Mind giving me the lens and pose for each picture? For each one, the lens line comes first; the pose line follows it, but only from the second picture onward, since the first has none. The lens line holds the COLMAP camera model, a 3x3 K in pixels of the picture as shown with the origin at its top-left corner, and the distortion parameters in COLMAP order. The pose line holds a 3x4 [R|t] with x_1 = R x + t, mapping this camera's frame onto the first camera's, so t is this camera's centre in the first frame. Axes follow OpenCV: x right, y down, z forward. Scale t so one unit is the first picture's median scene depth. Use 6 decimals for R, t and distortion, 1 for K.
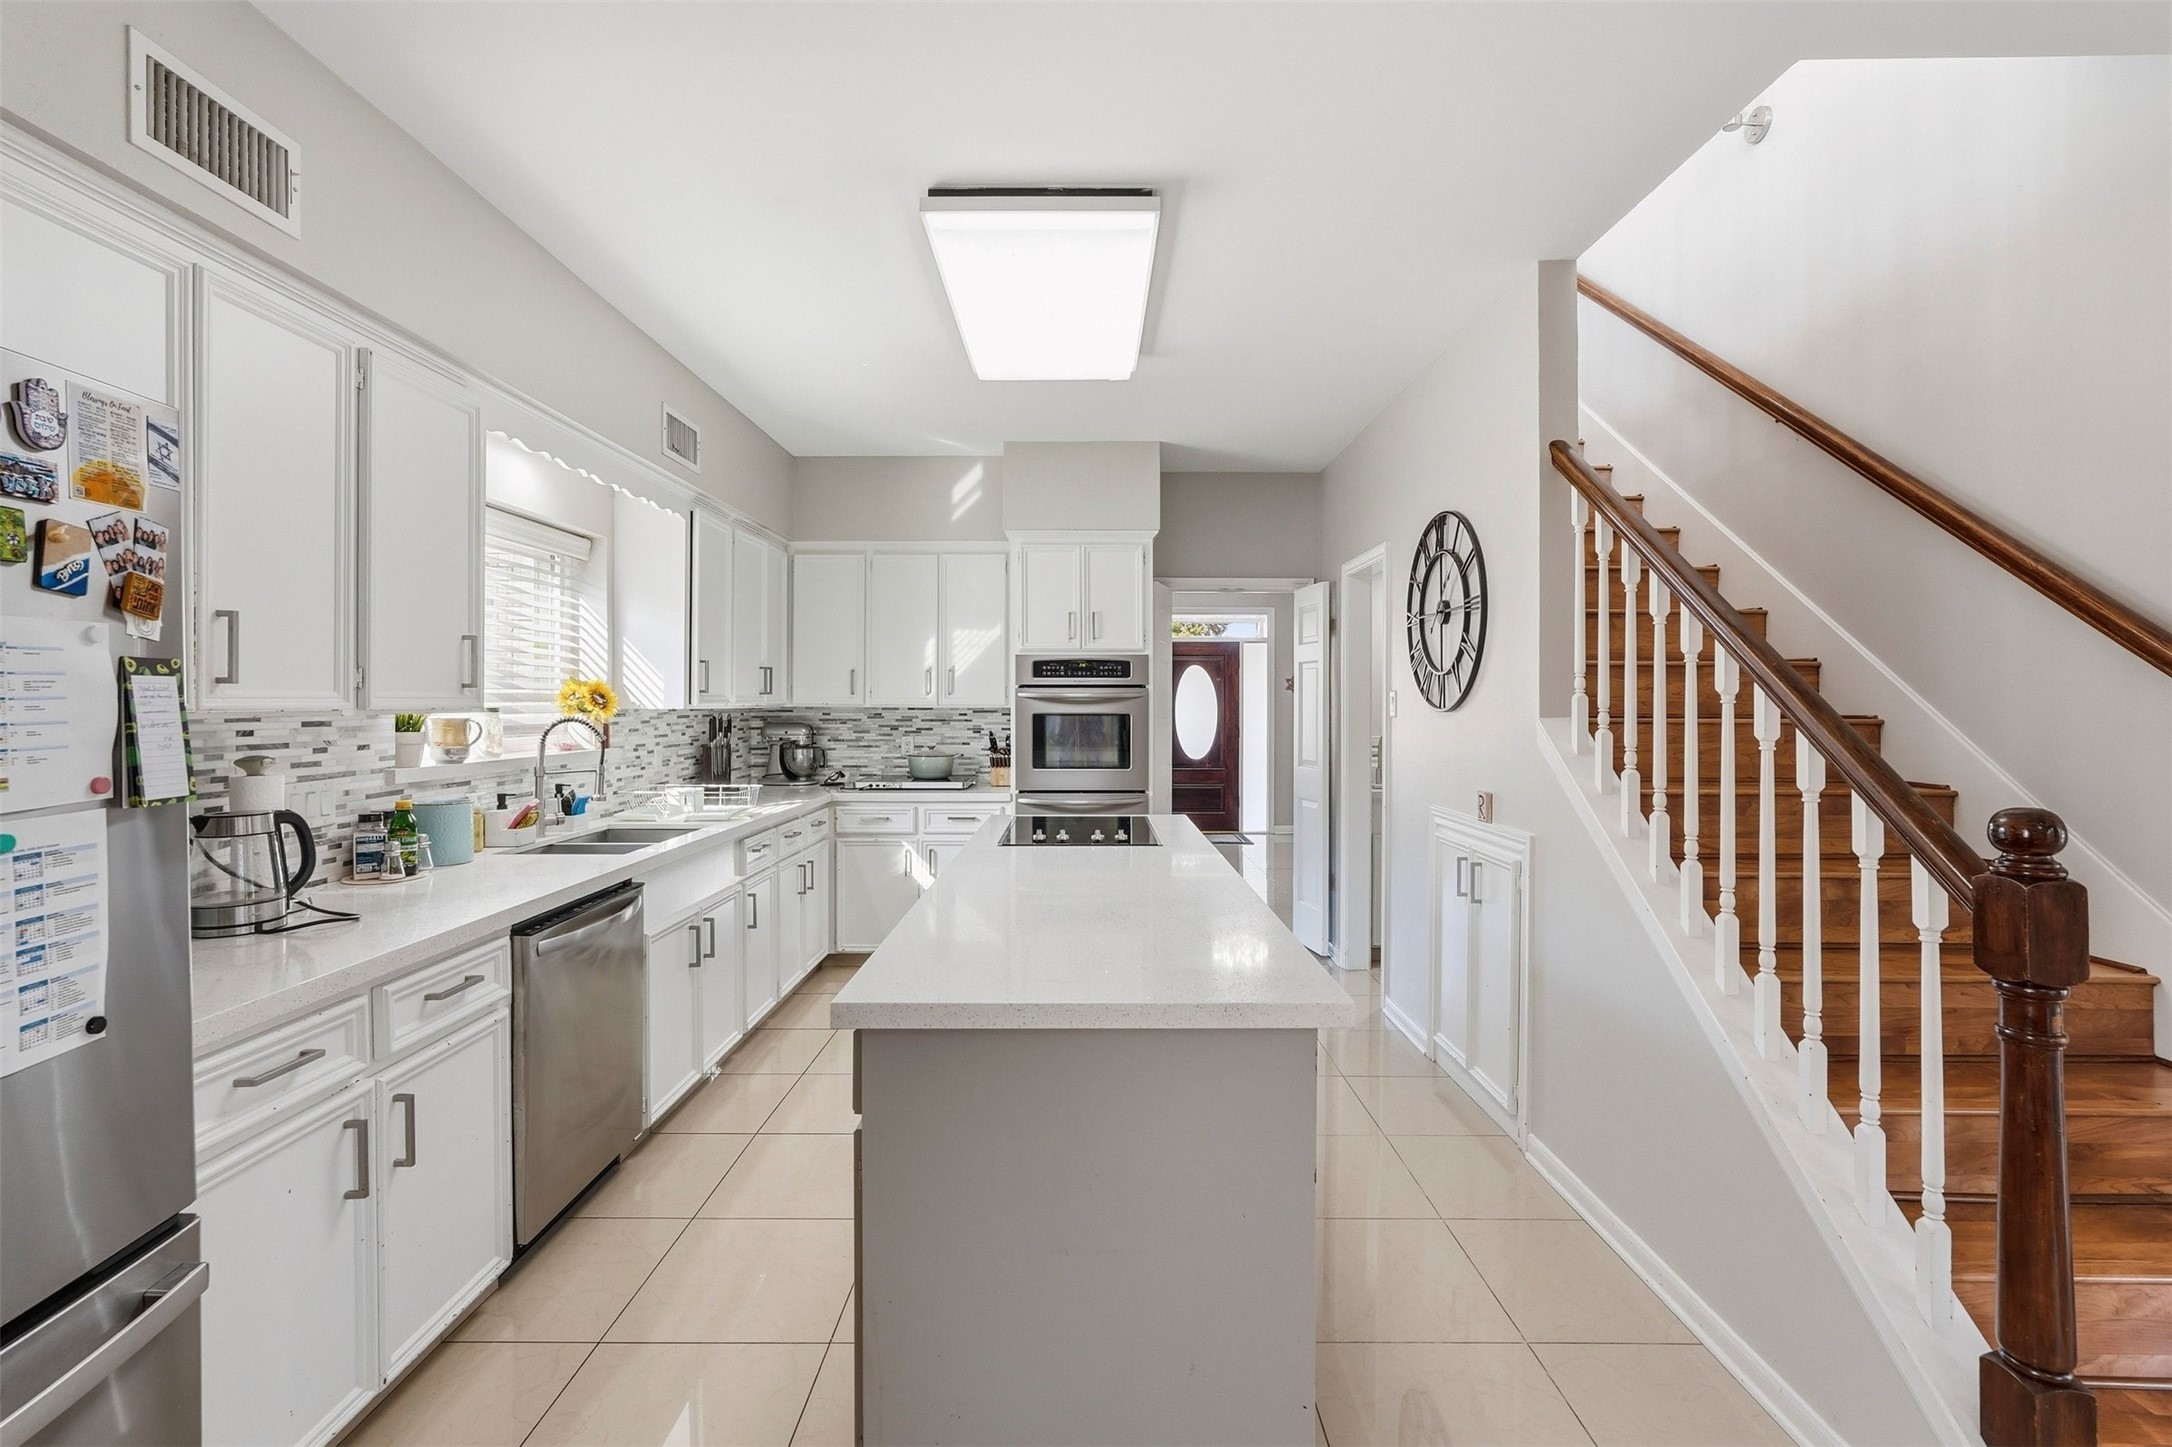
lens RADIAL K [[963.7, 0, 1080.9], [0, 963.7, 707.8], [0, 0, 1]] dist [-0.002724, 0.000423]
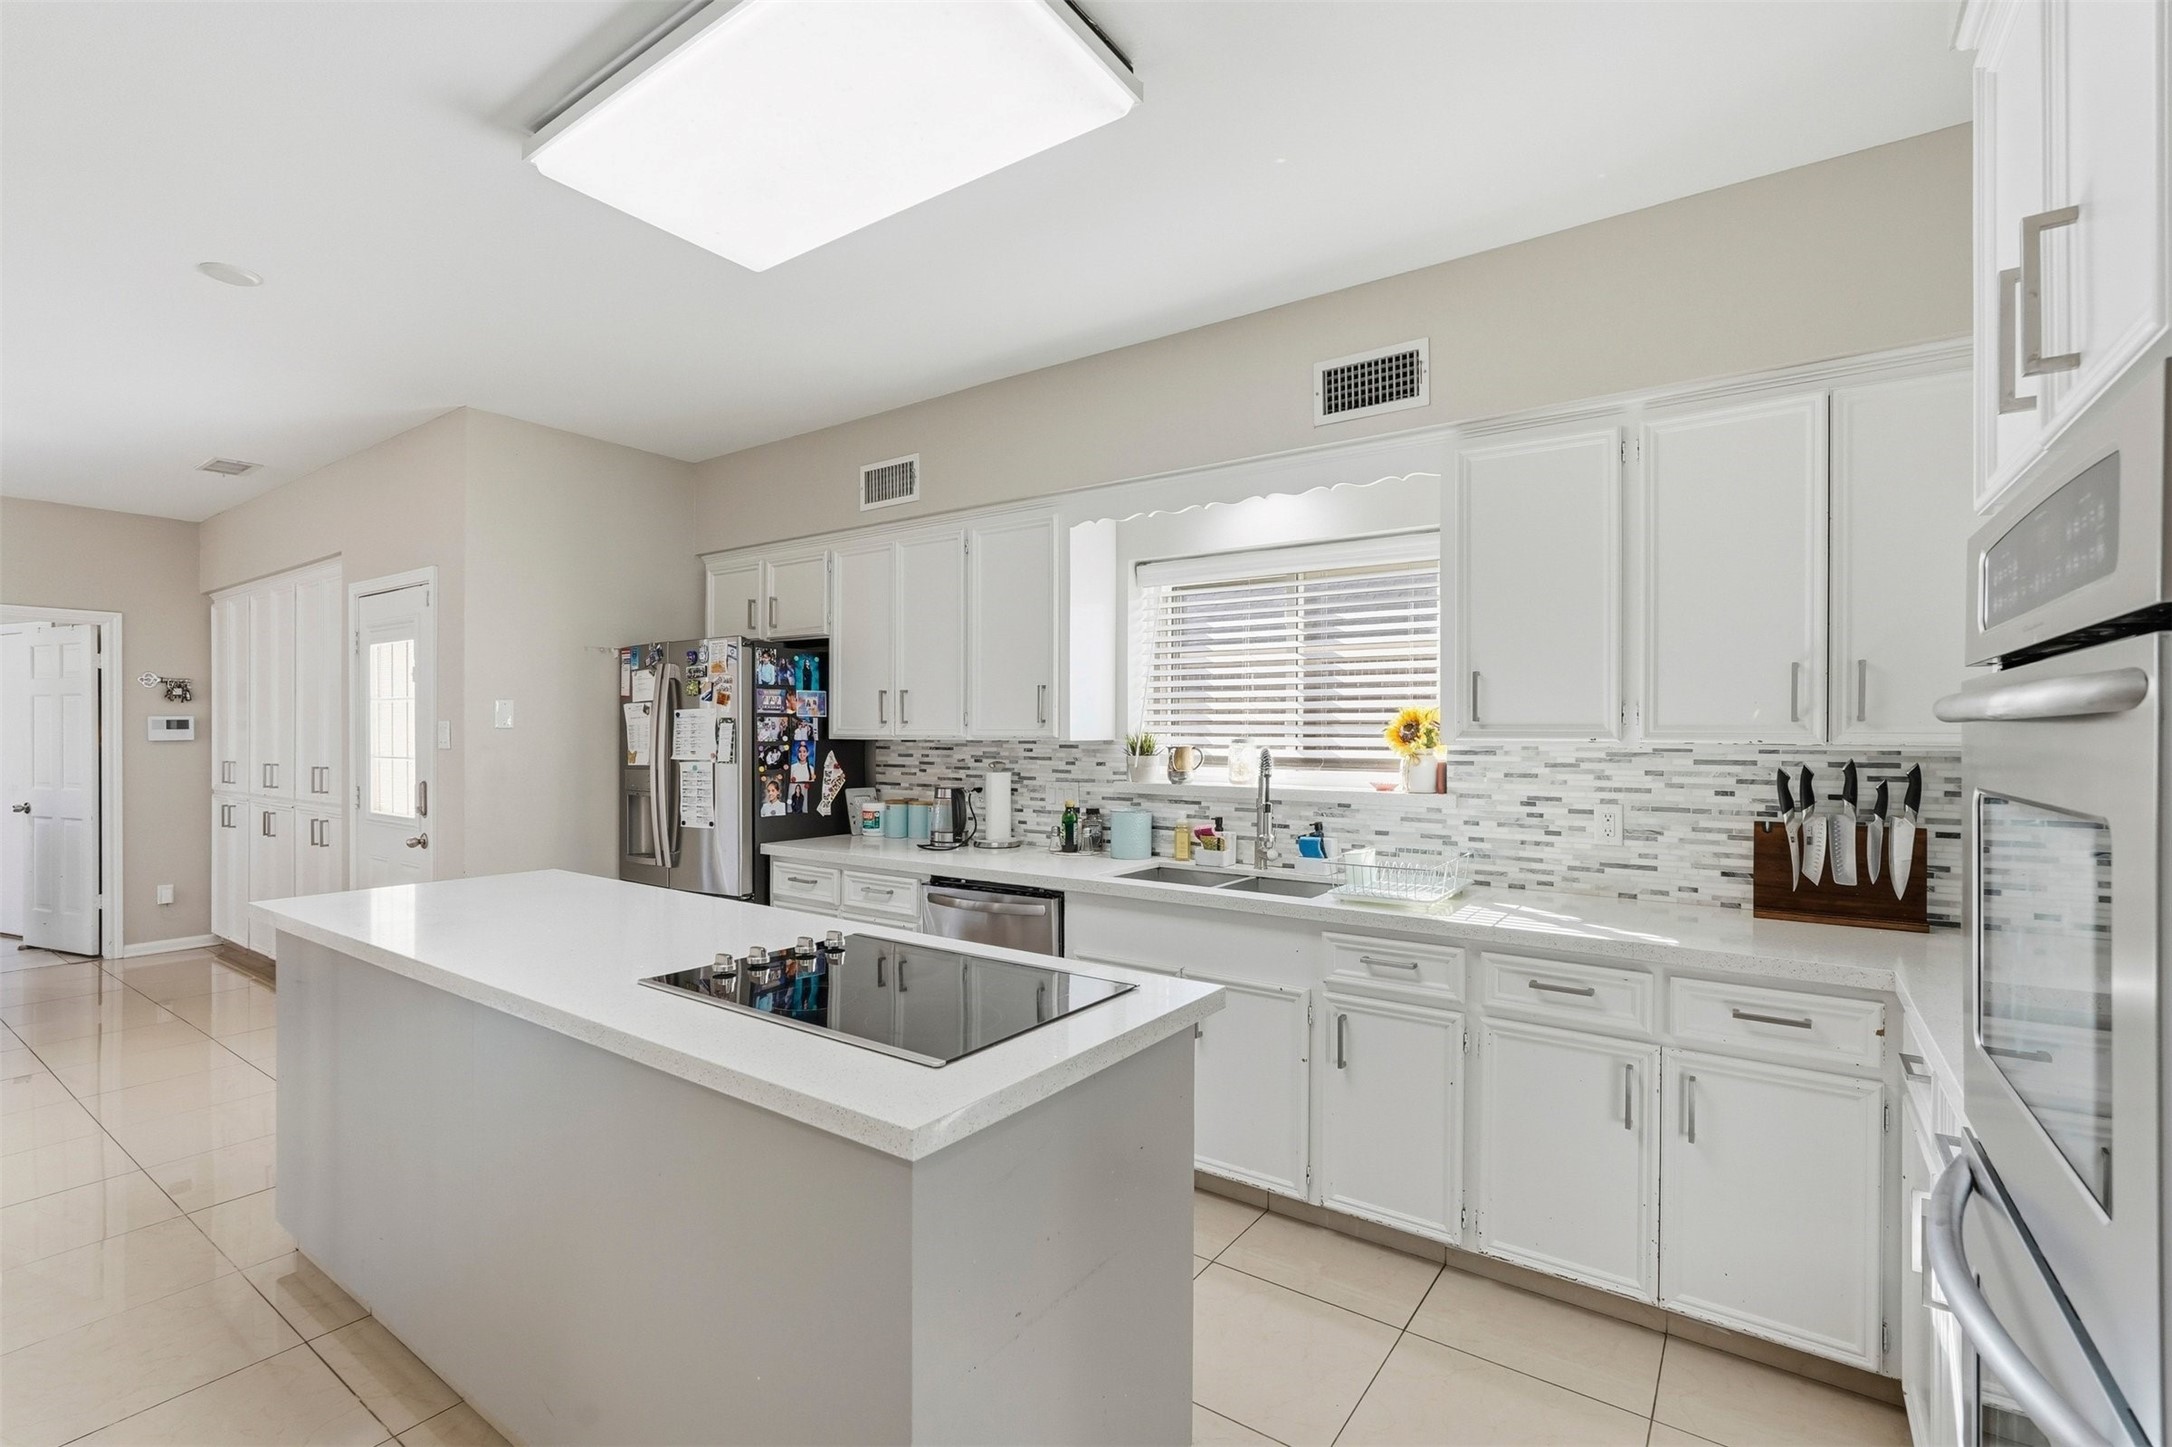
lens RADIAL K [[963.7, 0, 1079.6], [0, 963.7, 736.6], [0, 0, 1]] dist [-0.002724, 0.000423]
pose [[-0.577202, -0.004887, -0.816587, 0.498999], [-0.008300, 0.999966, -0.000117, 0.000726], [0.816559, 0.006711, -0.577223, 1.943950]]
